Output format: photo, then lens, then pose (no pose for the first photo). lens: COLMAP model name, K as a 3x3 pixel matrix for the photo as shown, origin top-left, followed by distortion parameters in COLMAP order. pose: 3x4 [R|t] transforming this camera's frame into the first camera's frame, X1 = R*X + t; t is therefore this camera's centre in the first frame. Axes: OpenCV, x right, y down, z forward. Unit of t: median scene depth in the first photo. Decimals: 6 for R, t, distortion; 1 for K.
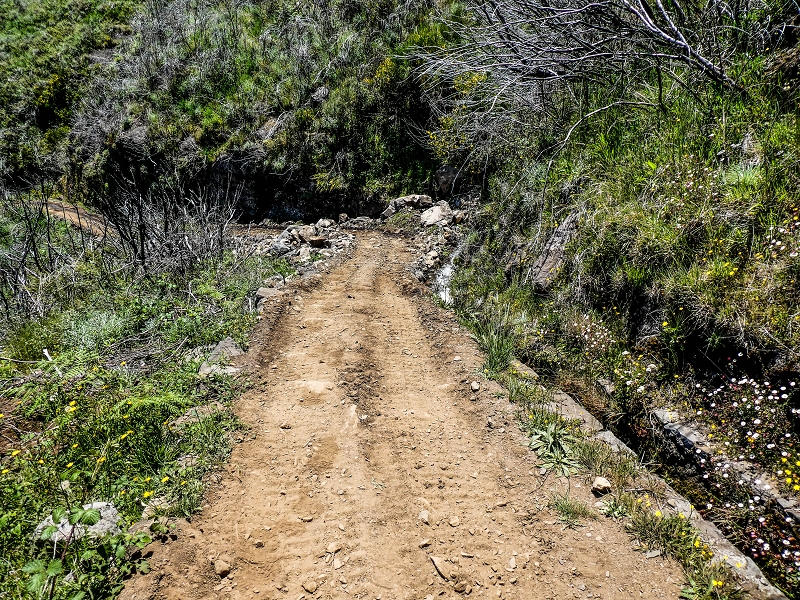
lens RADIAL K [[596.3, 0, 400.0], [0, 596.3, 300.0], [0, 0, 1]] dist [0.004259, -0.016238]
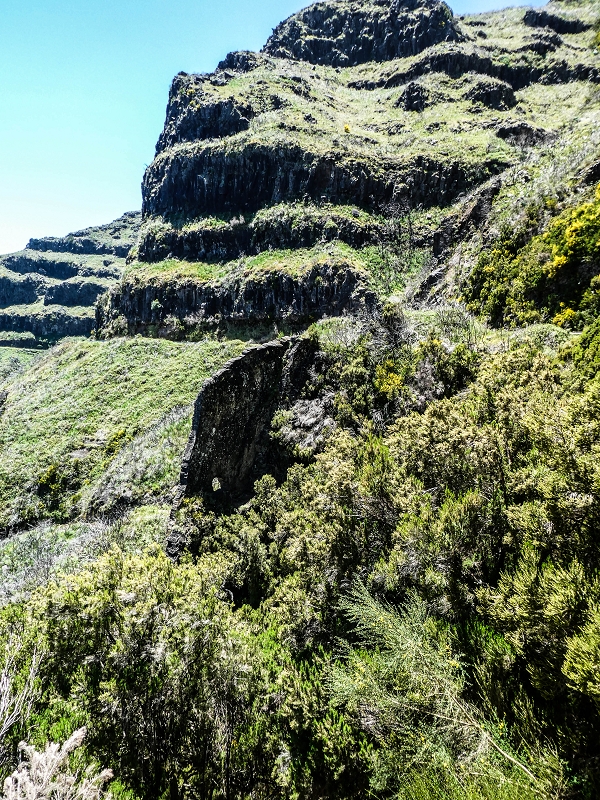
lens RADIAL K [[646.3, 0, 301.6], [0, 646.3, 386.7], [0, 0, 1]] dist [0.042146, -0.004016]
pose [[0.998503, -0.054431, 0.005353, 0.170389], [0.051858, 0.911061, -0.408998, 0.241203], [0.017385, 0.408664, 0.912520, -0.860717]]
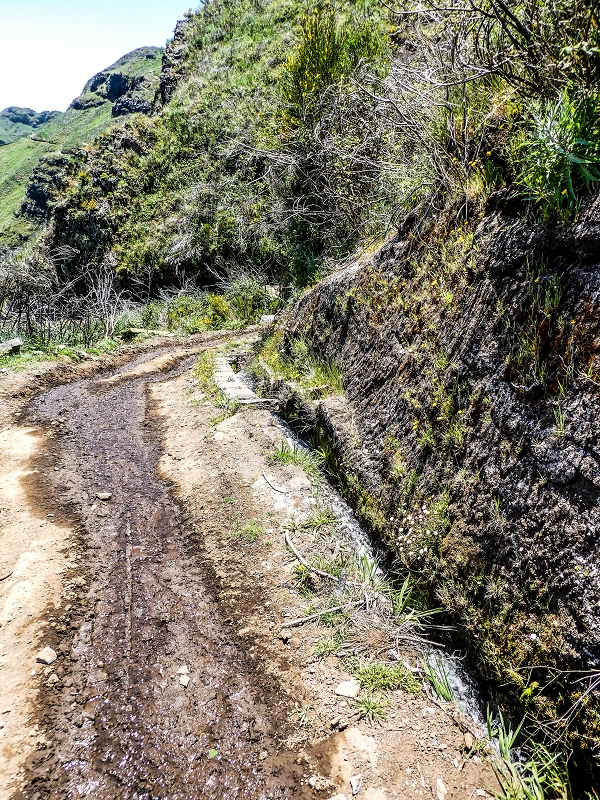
lens RADIAL K [[596.3, 0, 300.0], [0, 596.3, 400.0], [0, 0, 1]] dist [0.004259, -0.016238]
pose [[0.902538, 0.166256, -0.397220, -0.308327], [-0.178103, 0.983986, 0.007172, -0.099348], [0.392051, 0.064273, 0.917695, 0.513211]]
